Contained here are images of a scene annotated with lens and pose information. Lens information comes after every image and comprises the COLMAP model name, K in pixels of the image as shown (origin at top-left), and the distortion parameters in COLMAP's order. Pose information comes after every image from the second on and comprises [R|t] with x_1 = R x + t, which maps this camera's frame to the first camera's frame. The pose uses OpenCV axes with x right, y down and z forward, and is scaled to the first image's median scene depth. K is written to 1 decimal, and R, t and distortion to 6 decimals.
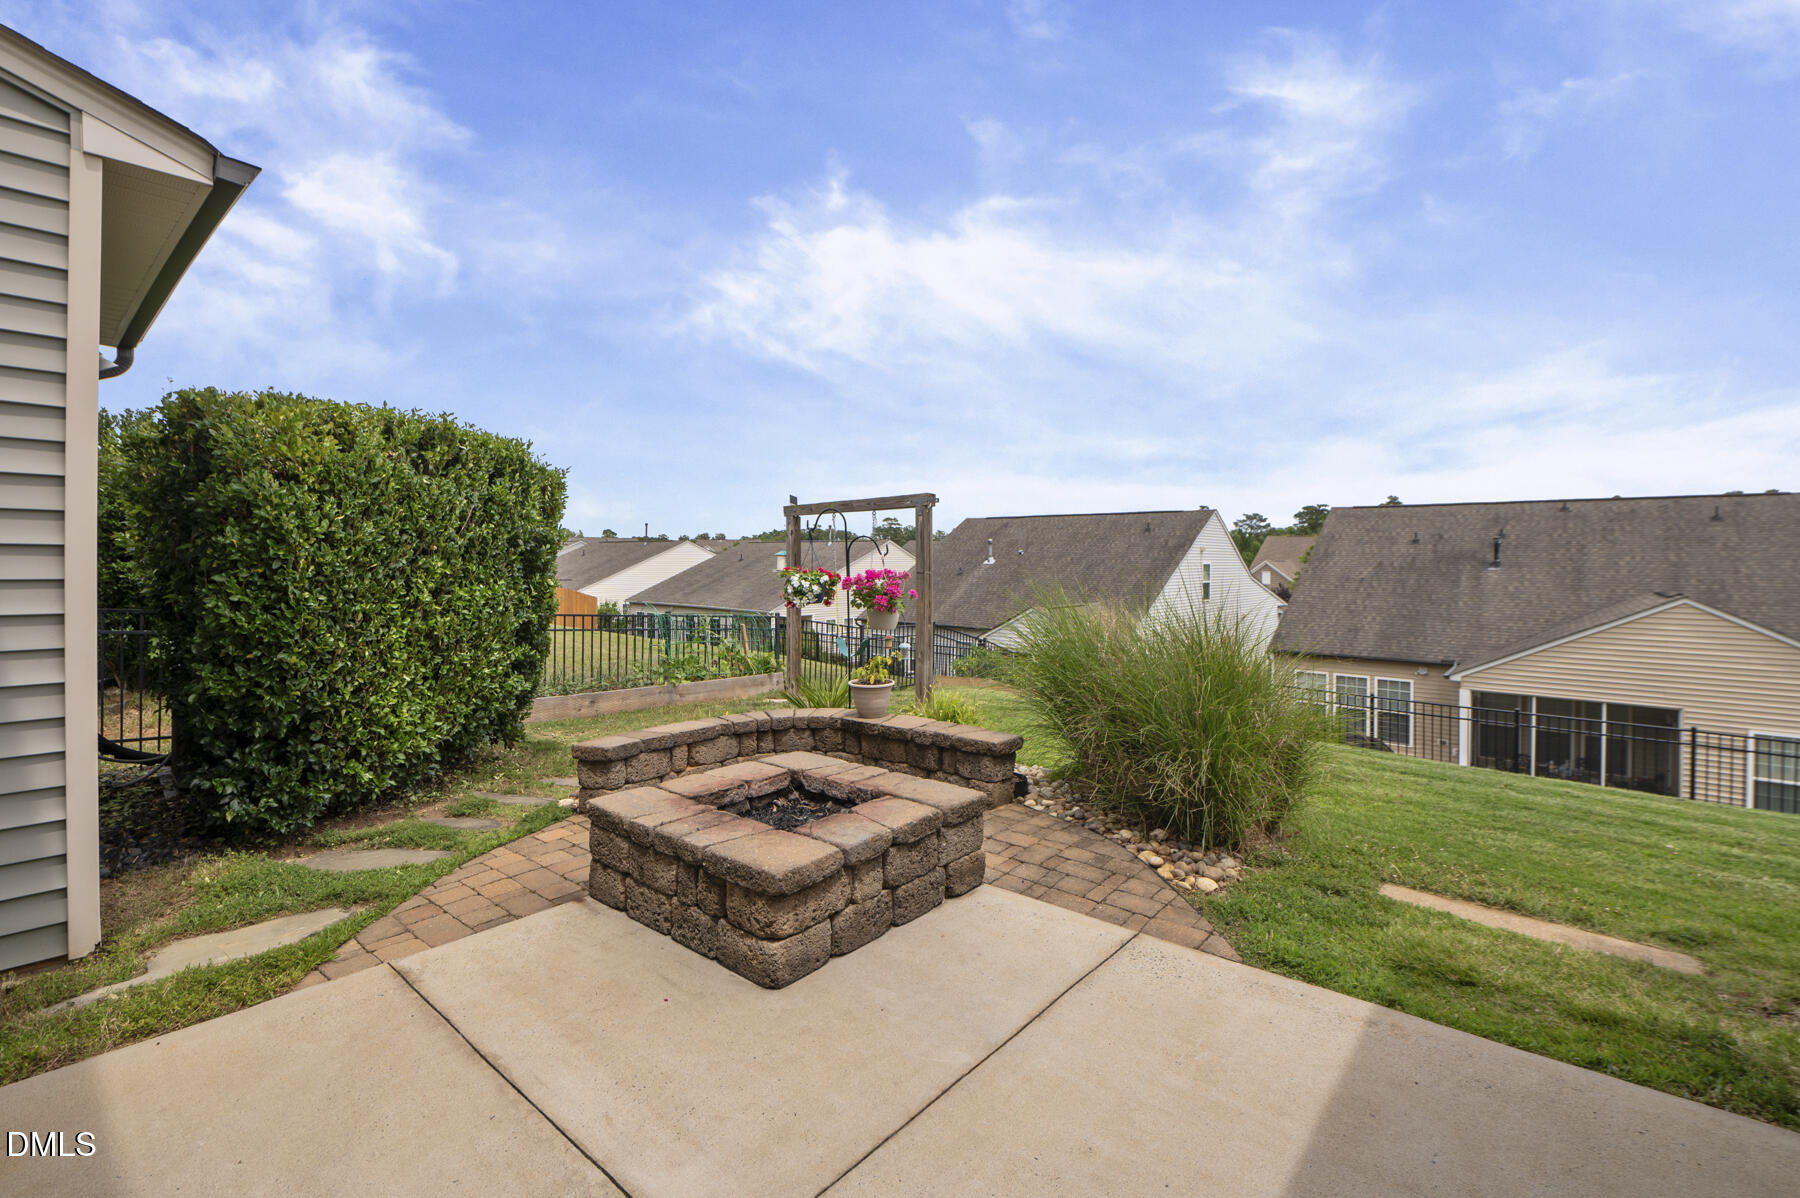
lens RADIAL K [[782.7, 0, 905.6], [0, 782.7, 568.9], [0, 0, 1]] dist [-0.005210, -0.000385]
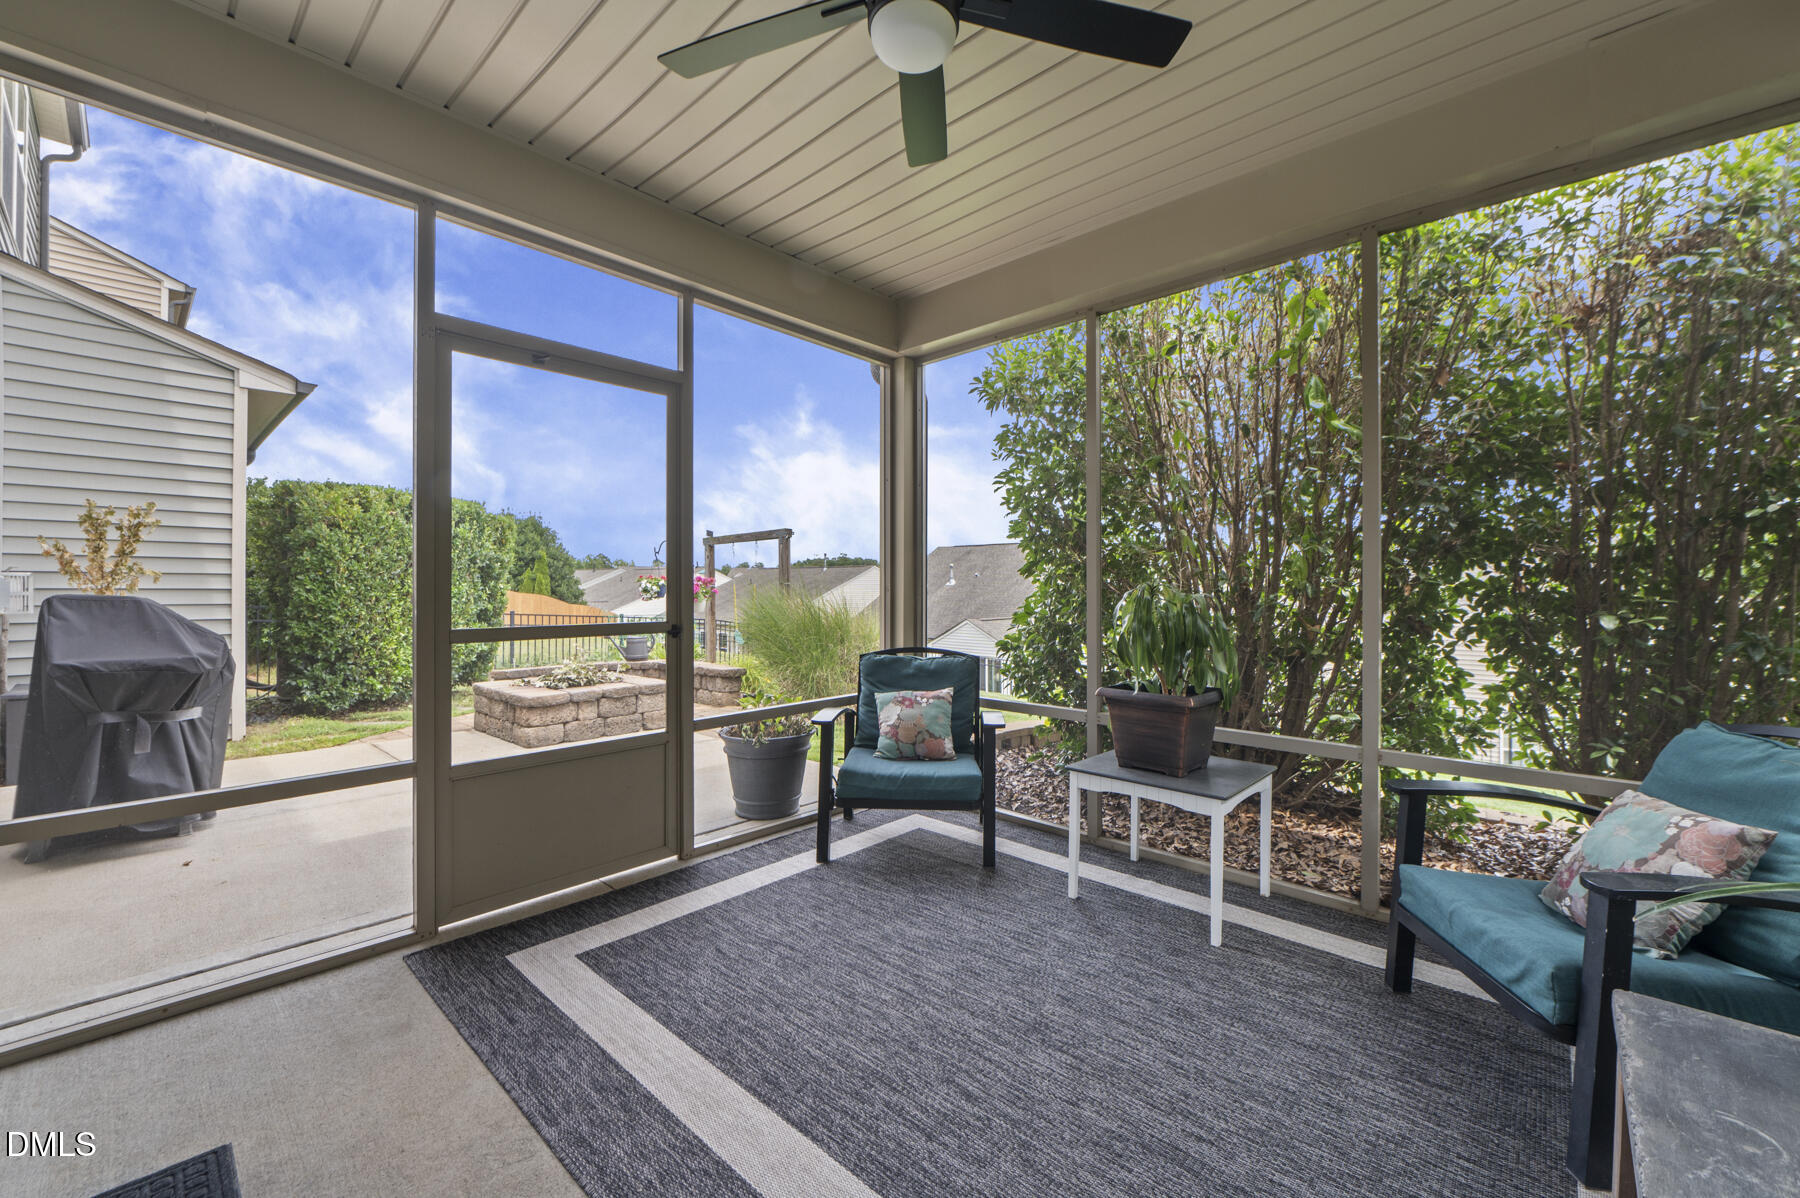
lens RADIAL K [[719.0, 0, 898.6], [0, 719.0, 587.3], [0, 0, 1]] dist [0.000495, 0.000005]
pose [[0.999114, -0.005605, -0.041711, 0.611971], [0.005226, 0.999944, -0.009186, 0.052961], [0.041760, 0.008960, 0.999087, -0.653772]]
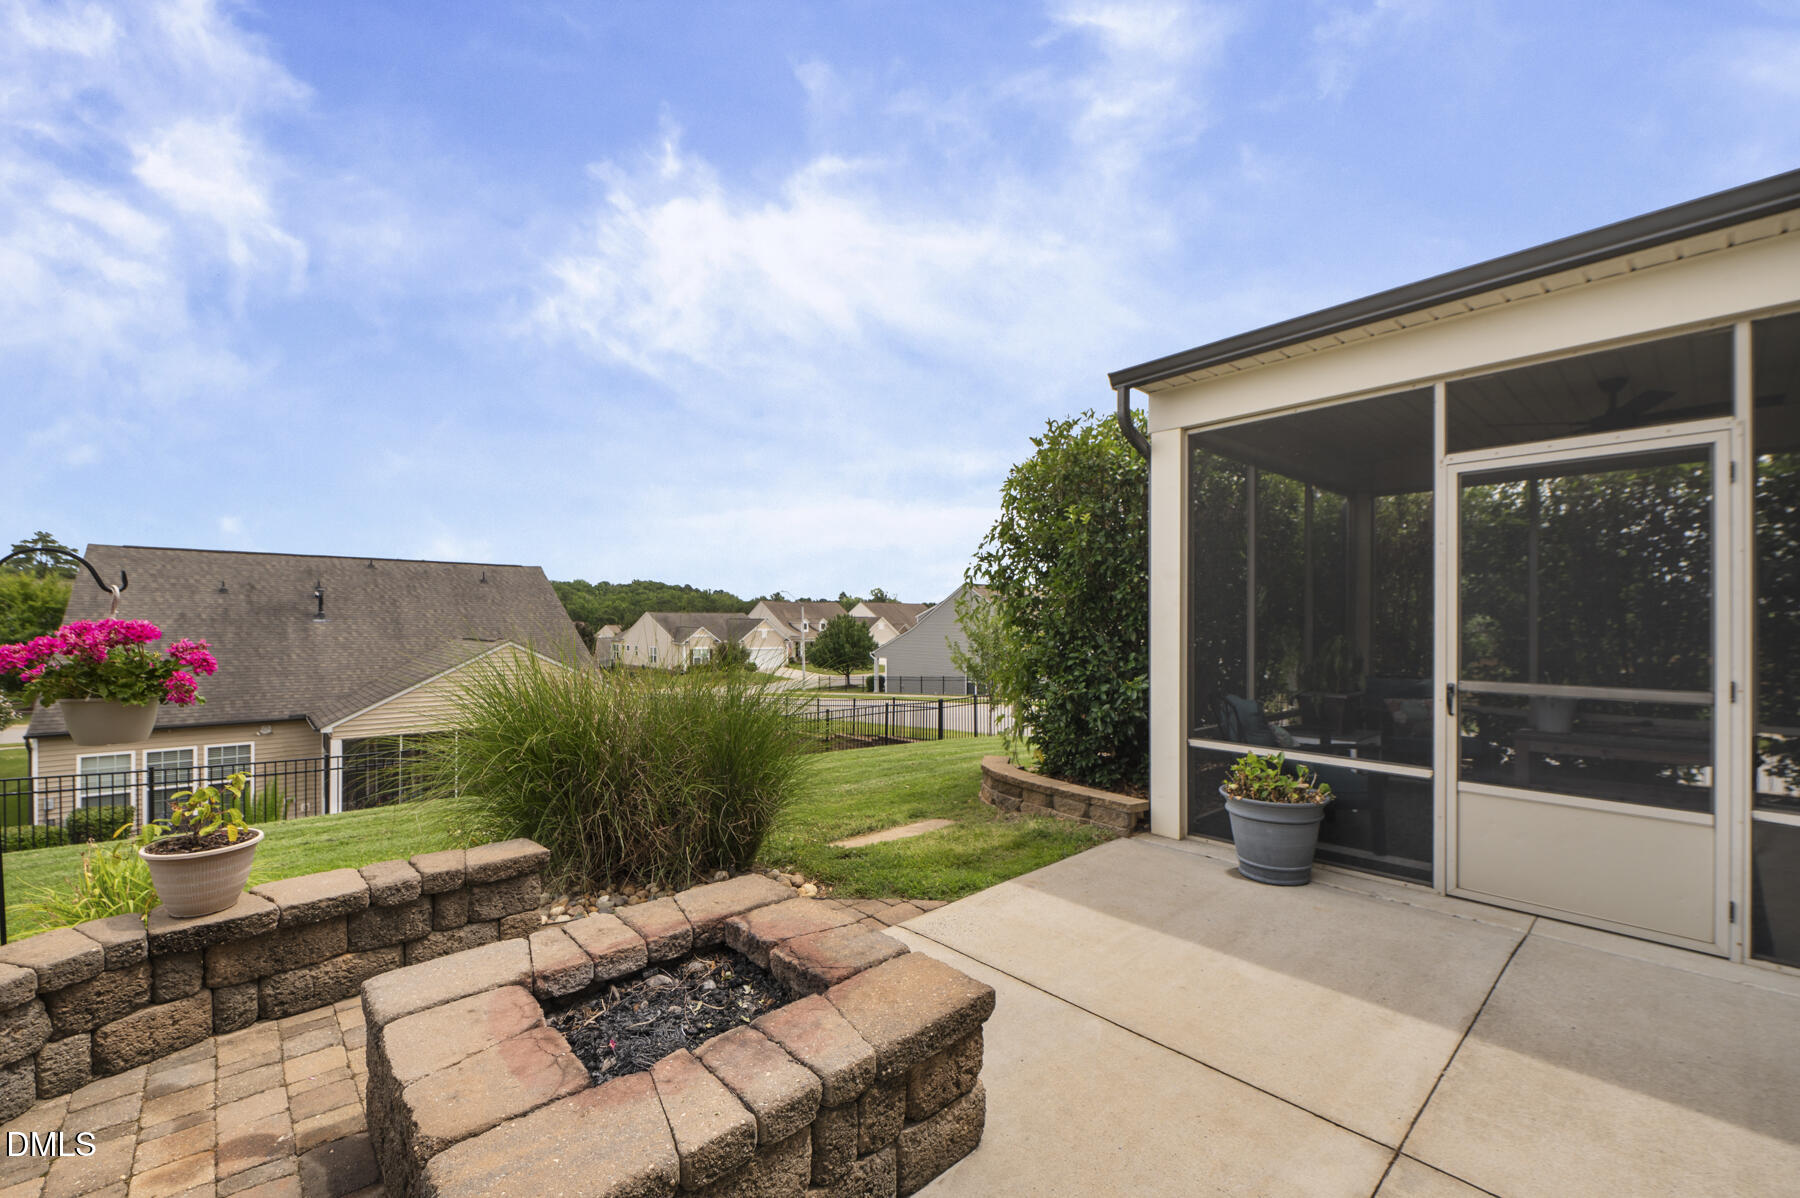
lens RADIAL K [[740.9, 0, 905.0], [0, 740.9, 621.6], [0, 0, 1]] dist [0.000268, -0.000157]
pose [[0.129298, -0.008053, 0.991573, -0.491526], [0.007315, 0.999948, 0.007167, 0.000449], [-0.991579, 0.006327, 0.129350, 0.514299]]
